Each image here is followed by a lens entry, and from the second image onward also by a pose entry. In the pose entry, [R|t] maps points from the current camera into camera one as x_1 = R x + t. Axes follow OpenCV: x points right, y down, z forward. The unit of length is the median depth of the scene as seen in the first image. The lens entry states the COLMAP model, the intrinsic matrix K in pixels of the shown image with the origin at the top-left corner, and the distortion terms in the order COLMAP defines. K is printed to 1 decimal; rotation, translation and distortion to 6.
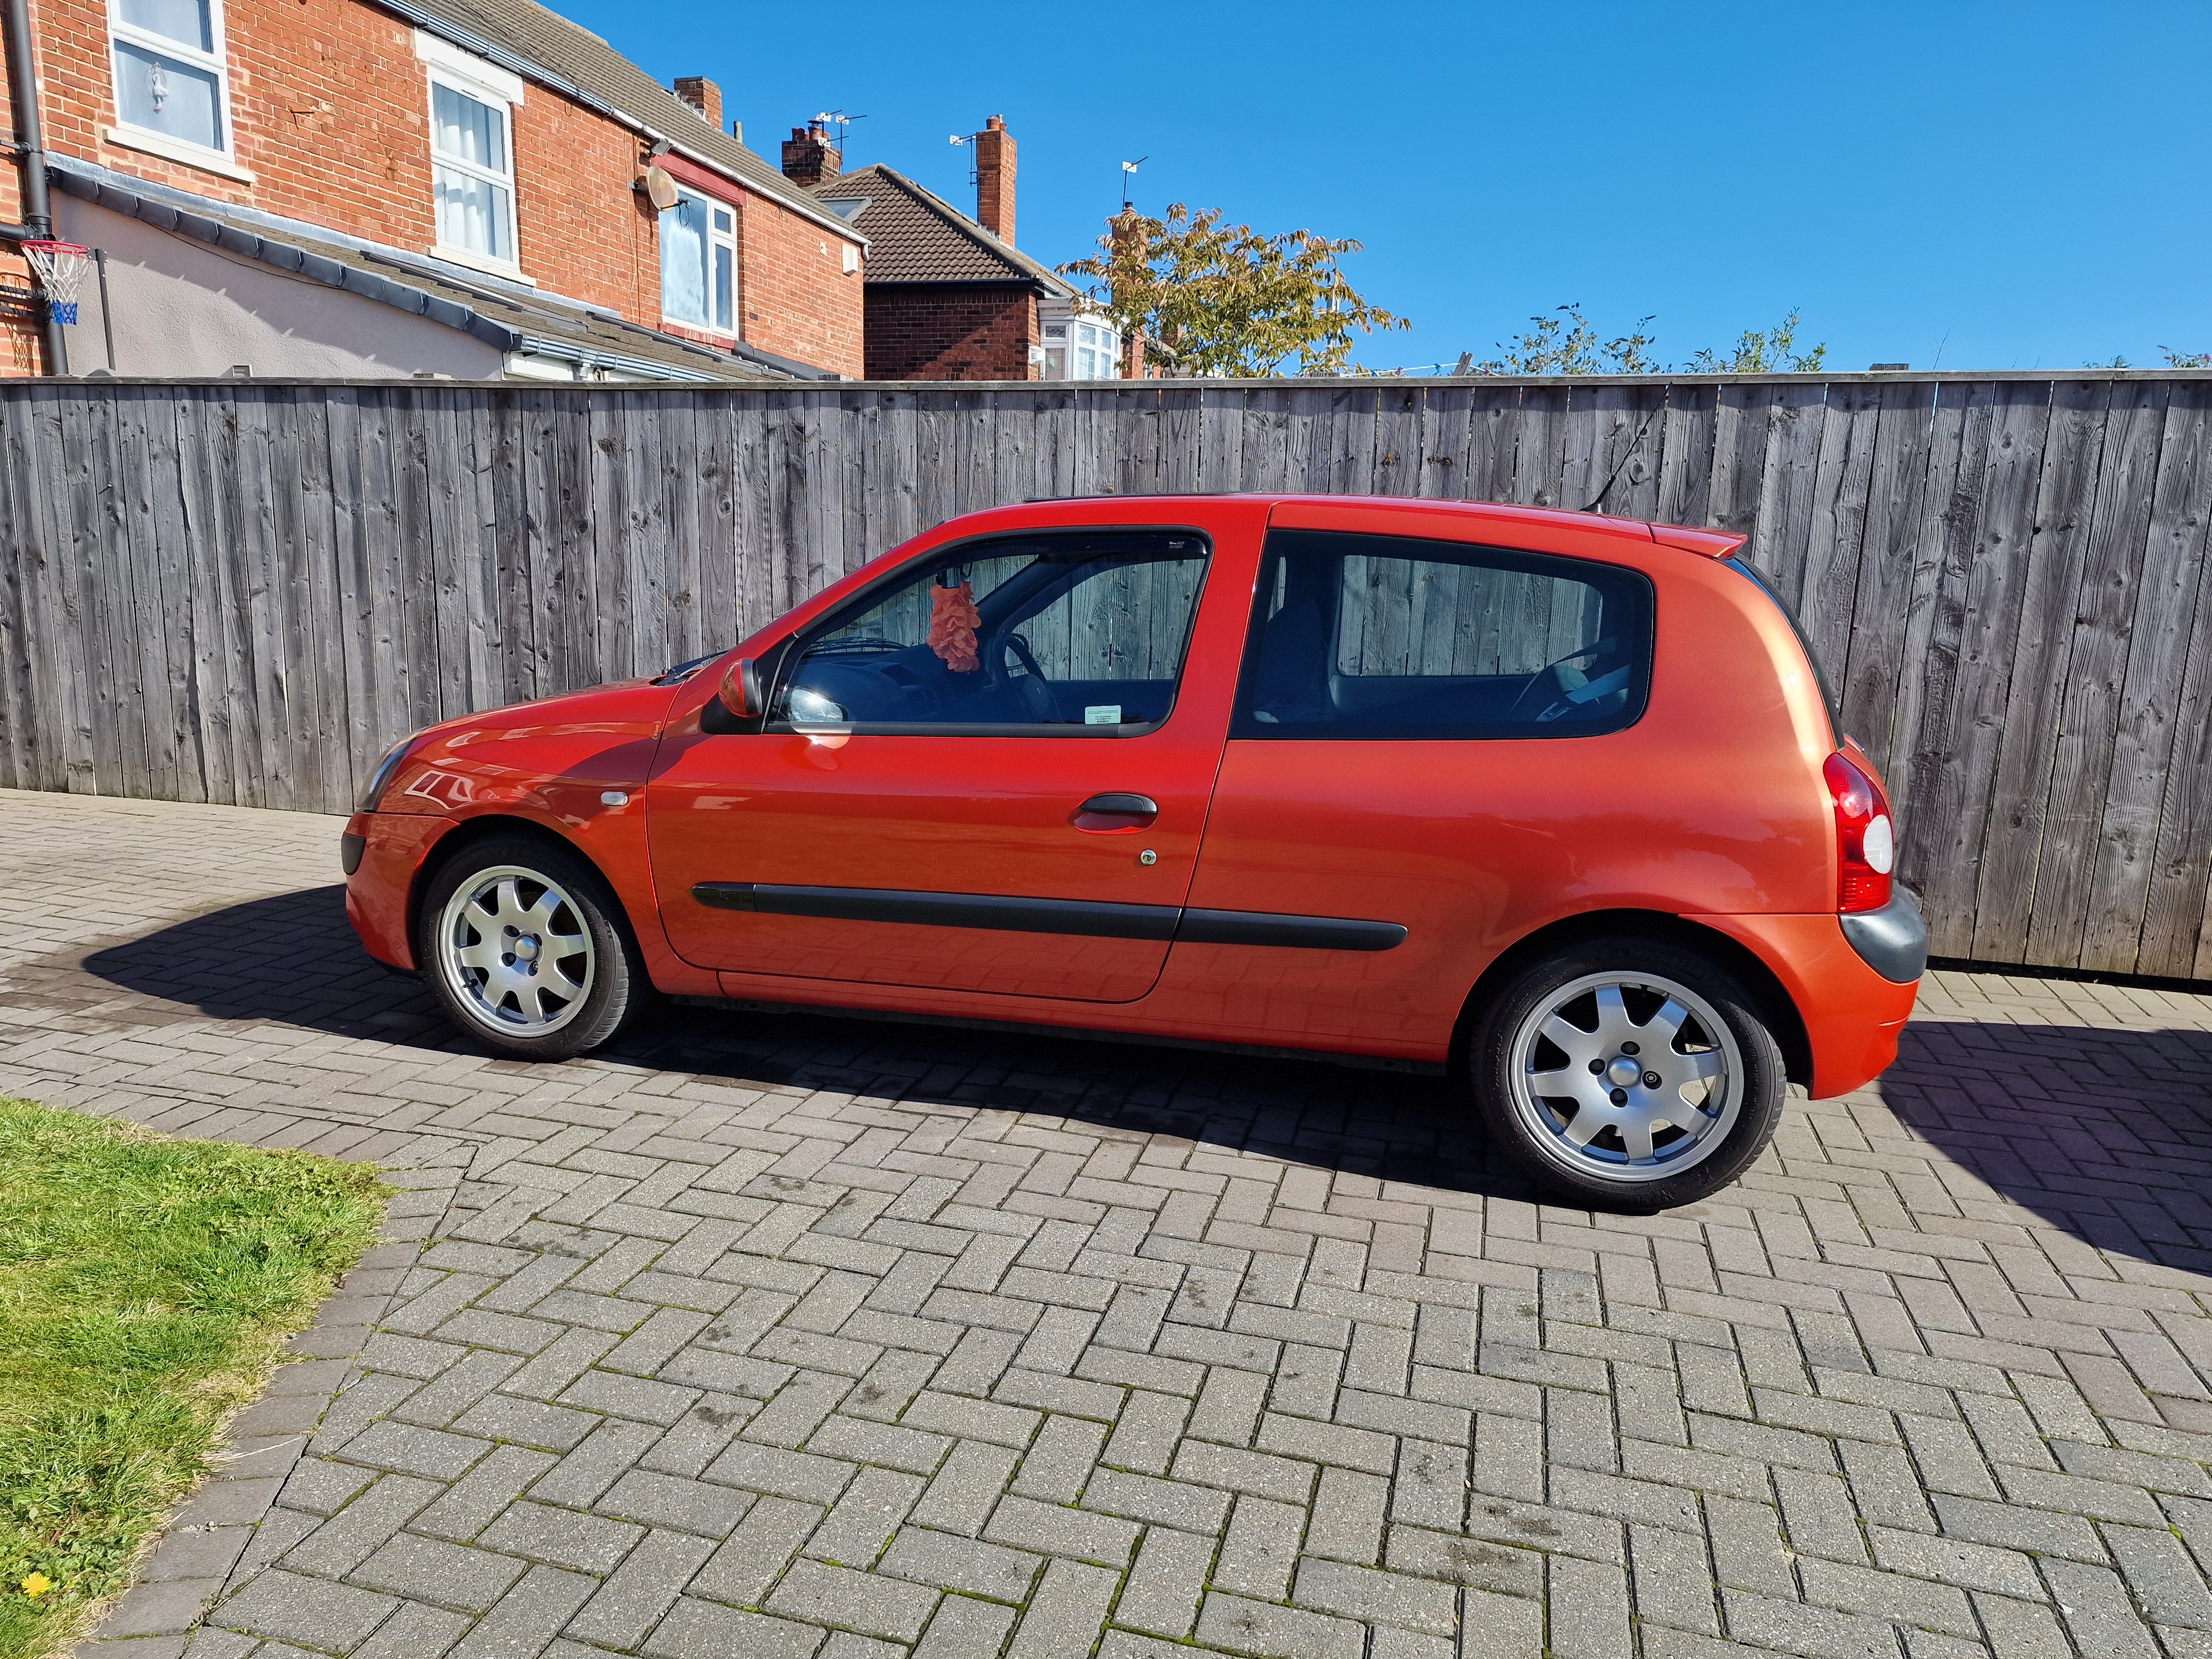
lens RADIAL K [[1477.5, 0, 1105.2], [0, 1477.5, 824.6], [0, 0, 1]] dist [0.033081, -0.001342]
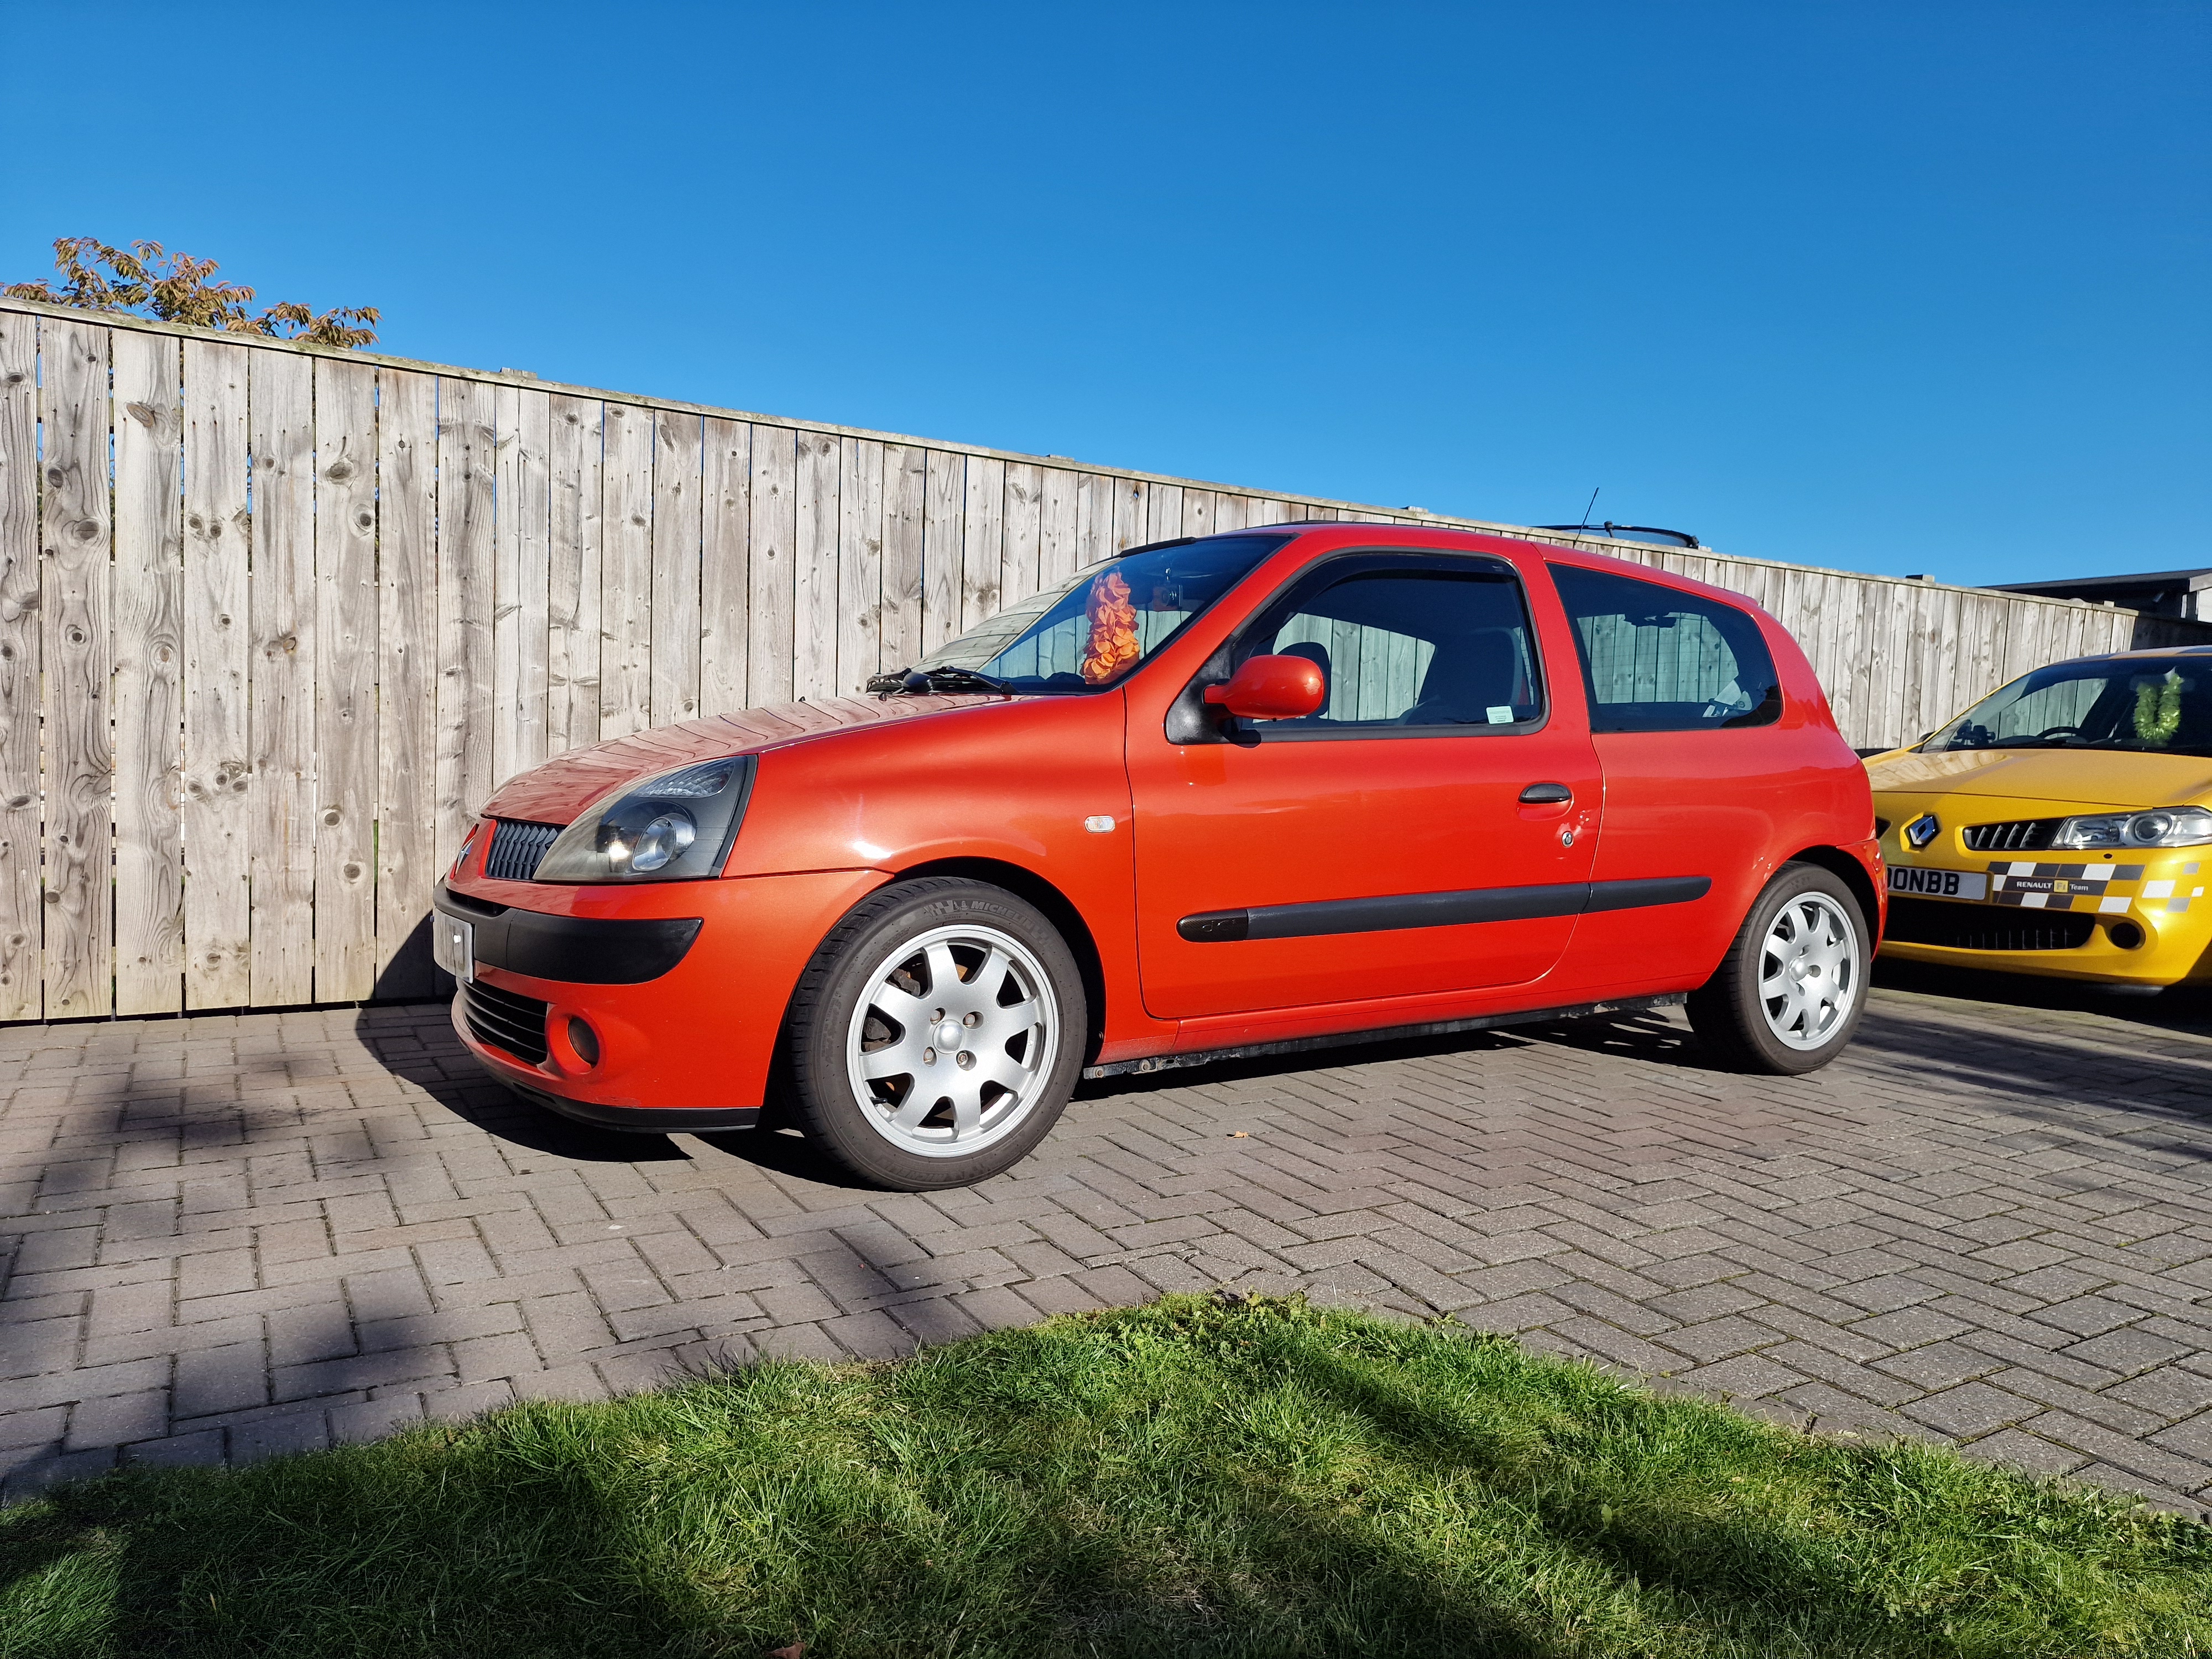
lens RADIAL K [[1477.5, 0, 1107.8], [0, 1477.5, 834.3], [0, 0, 1]] dist [0.033081, -0.001342]
pose [[0.688737, -0.051387, 0.723188, -0.574811], [0.120102, 0.991790, -0.043907, 0.015343], [-0.714994, 0.117097, 0.689254, 0.265945]]
